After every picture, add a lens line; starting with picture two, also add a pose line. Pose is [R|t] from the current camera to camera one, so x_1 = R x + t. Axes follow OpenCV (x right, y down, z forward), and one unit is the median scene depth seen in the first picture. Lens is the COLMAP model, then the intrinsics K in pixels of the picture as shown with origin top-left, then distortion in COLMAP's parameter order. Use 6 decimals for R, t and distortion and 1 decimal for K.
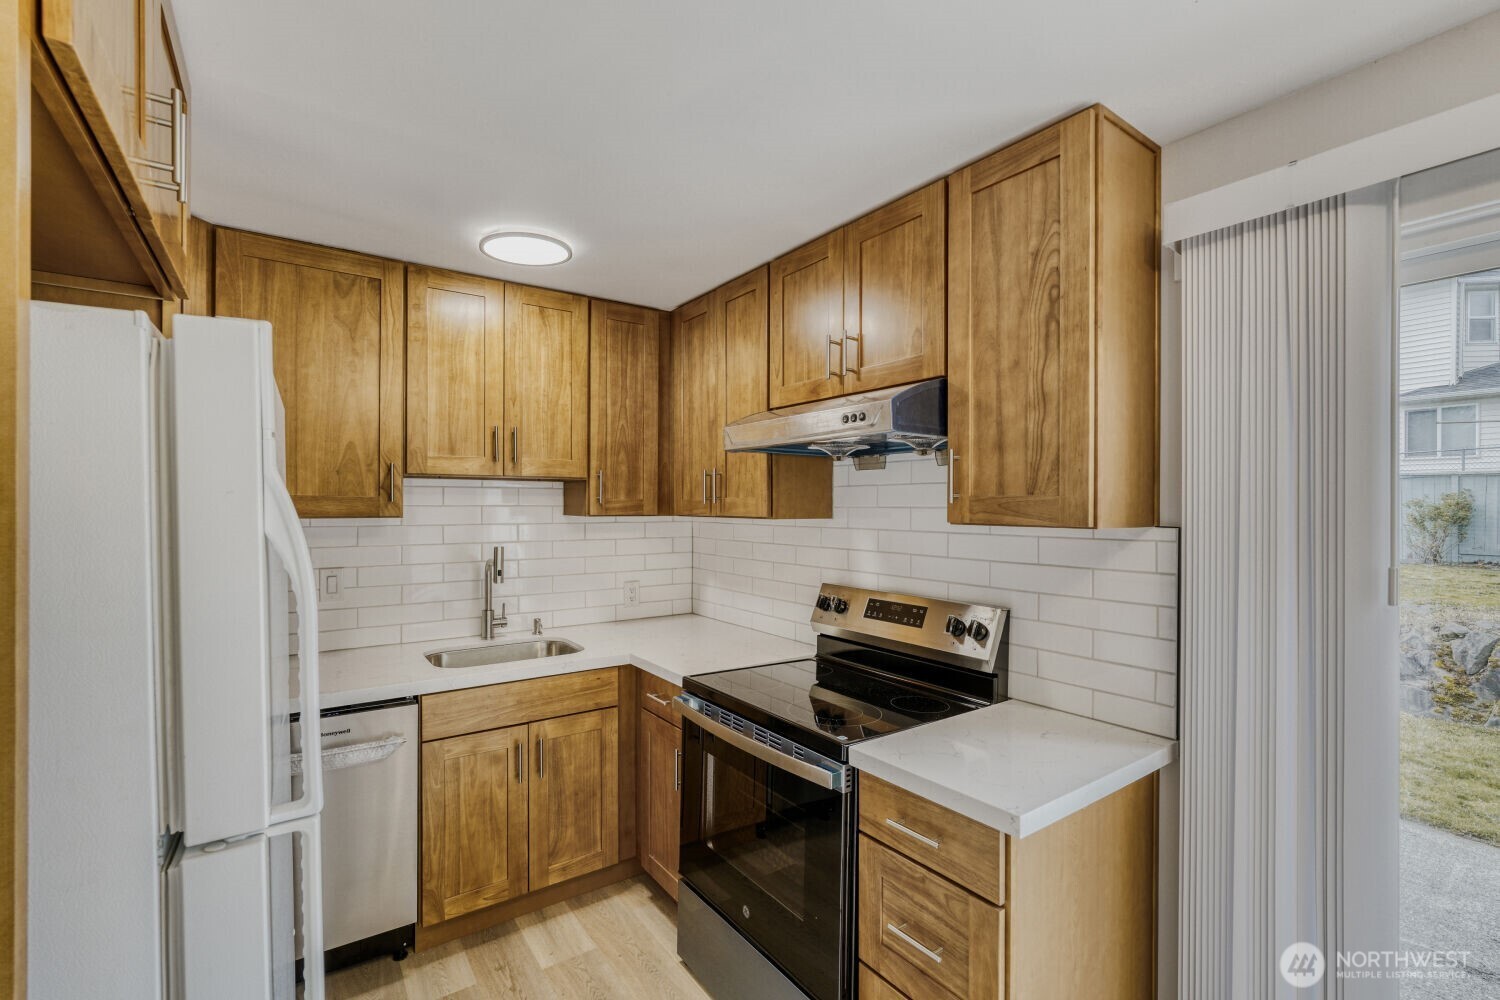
lens RADIAL K [[665.0, 0, 751.9], [0, 665.0, 507.5], [0, 0, 1]] dist [-0.015923, 0.006430]
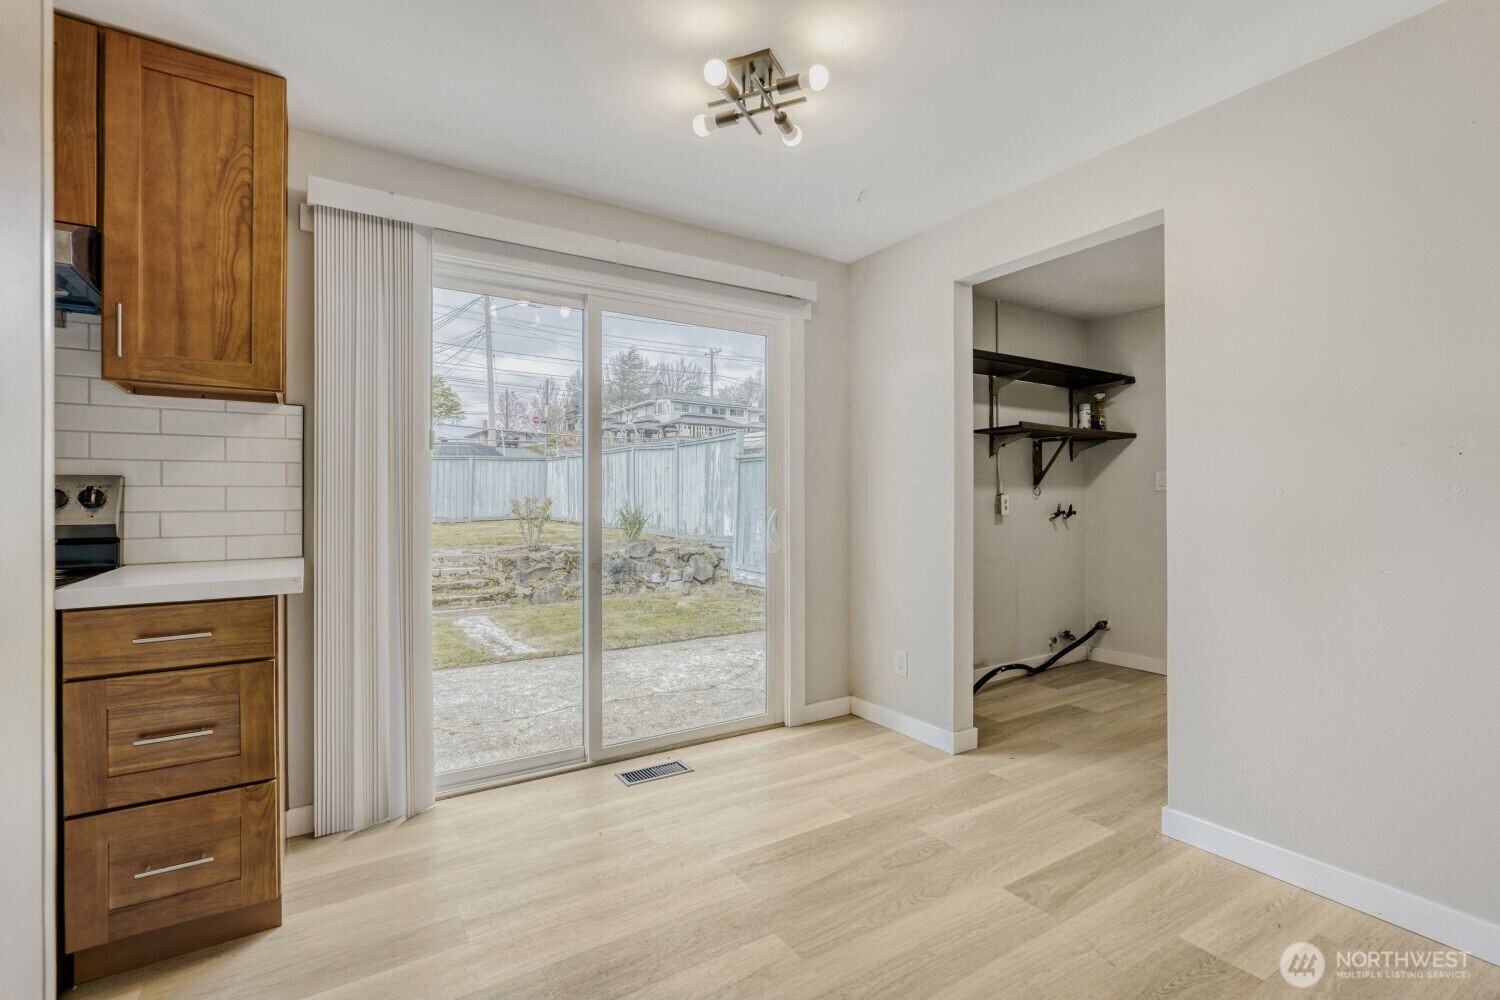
lens RADIAL K [[665.0, 0, 751.7], [0, 665.0, 498.6], [0, 0, 1]] dist [-0.015923, 0.006430]
pose [[0.045111, -0.002657, 0.998978, -0.540235], [0.003402, 0.999991, 0.002506, 0.171975], [-0.998976, 0.003286, 0.045120, -0.011693]]
